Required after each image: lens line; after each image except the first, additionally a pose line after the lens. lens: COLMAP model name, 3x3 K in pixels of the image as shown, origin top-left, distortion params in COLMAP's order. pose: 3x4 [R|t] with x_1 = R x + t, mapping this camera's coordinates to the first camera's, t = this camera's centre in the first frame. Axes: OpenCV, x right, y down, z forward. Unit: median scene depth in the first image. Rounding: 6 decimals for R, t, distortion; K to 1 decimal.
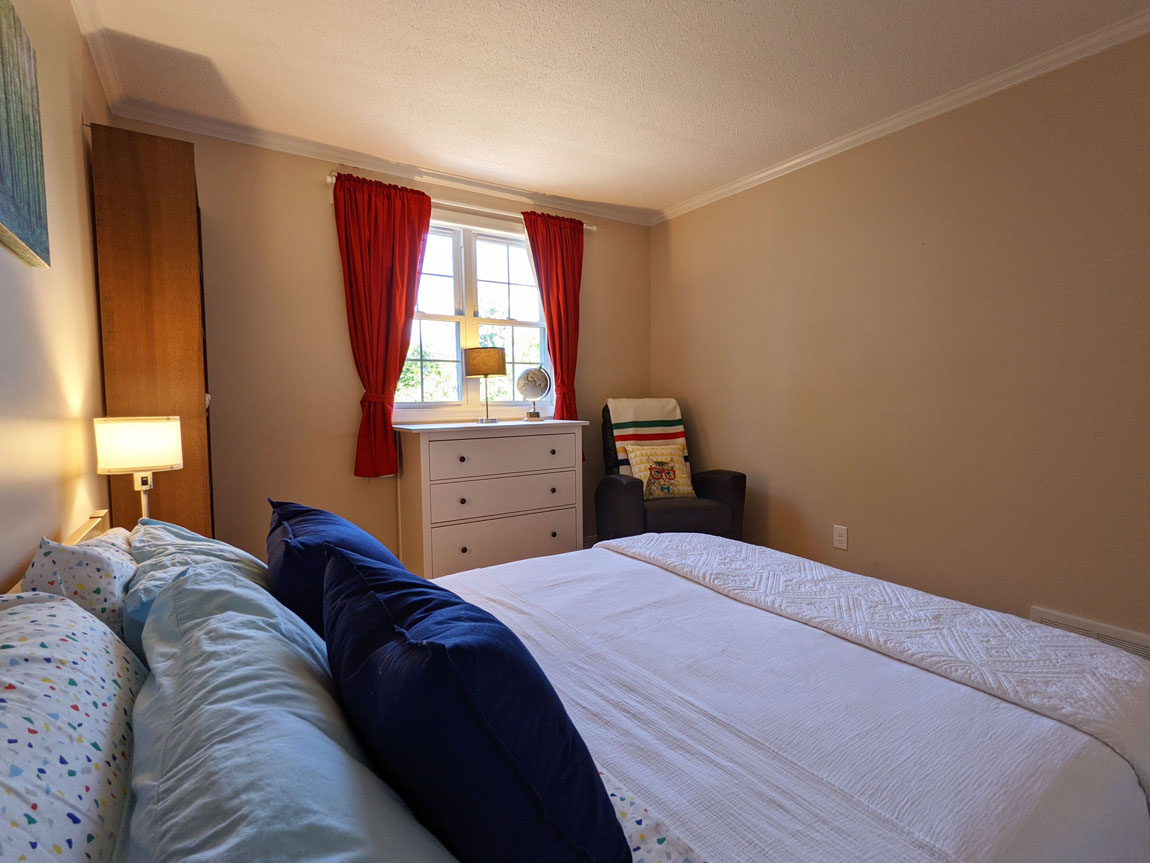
lens RADIAL K [[561.6, 0, 575.0], [0, 561.6, 431.5], [0, 0, 1]] dist [-0.001514, -0.000207]
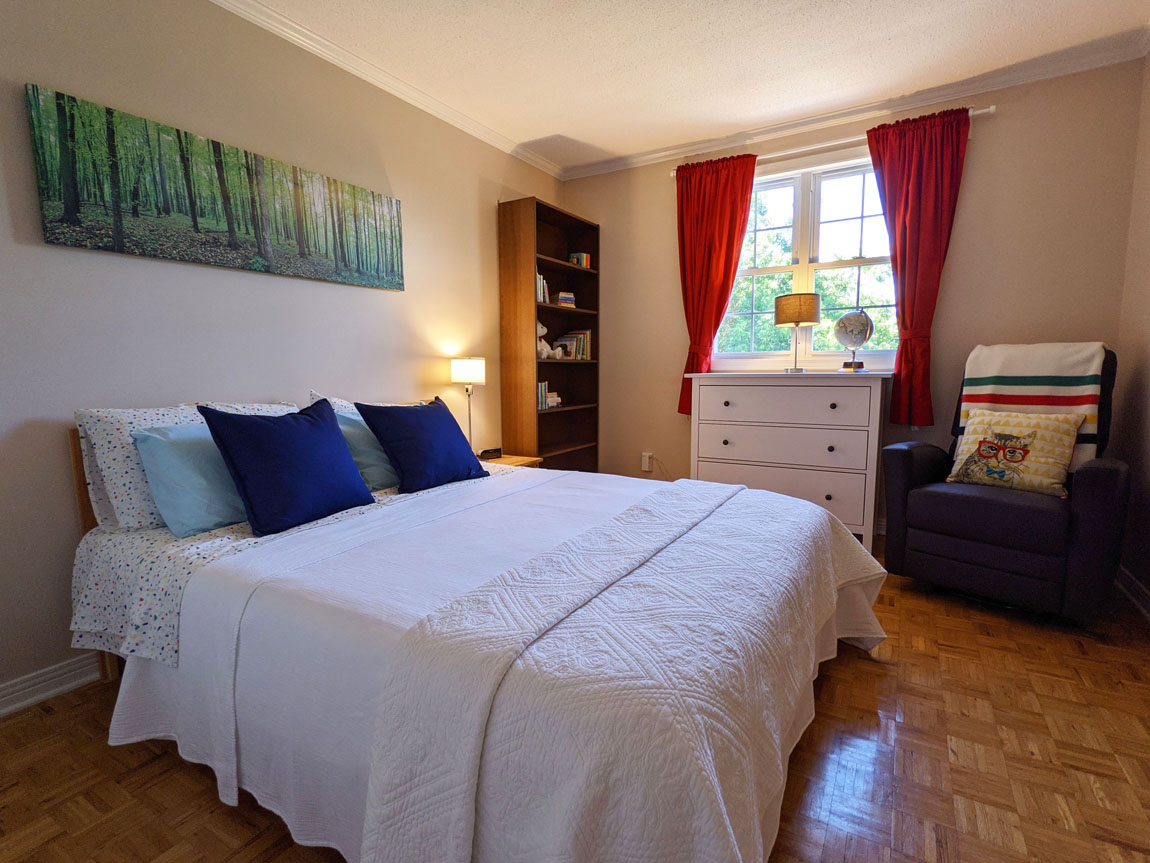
lens RADIAL K [[561.6, 0, 575.0], [0, 561.6, 431.5], [0, 0, 1]] dist [-0.001514, -0.000207]
pose [[0.420927, 0.109100, -0.900510, 0.555297], [-0.051679, 0.994013, 0.096272, 0.011062], [0.905621, 0.006014, 0.424045, 0.229189]]
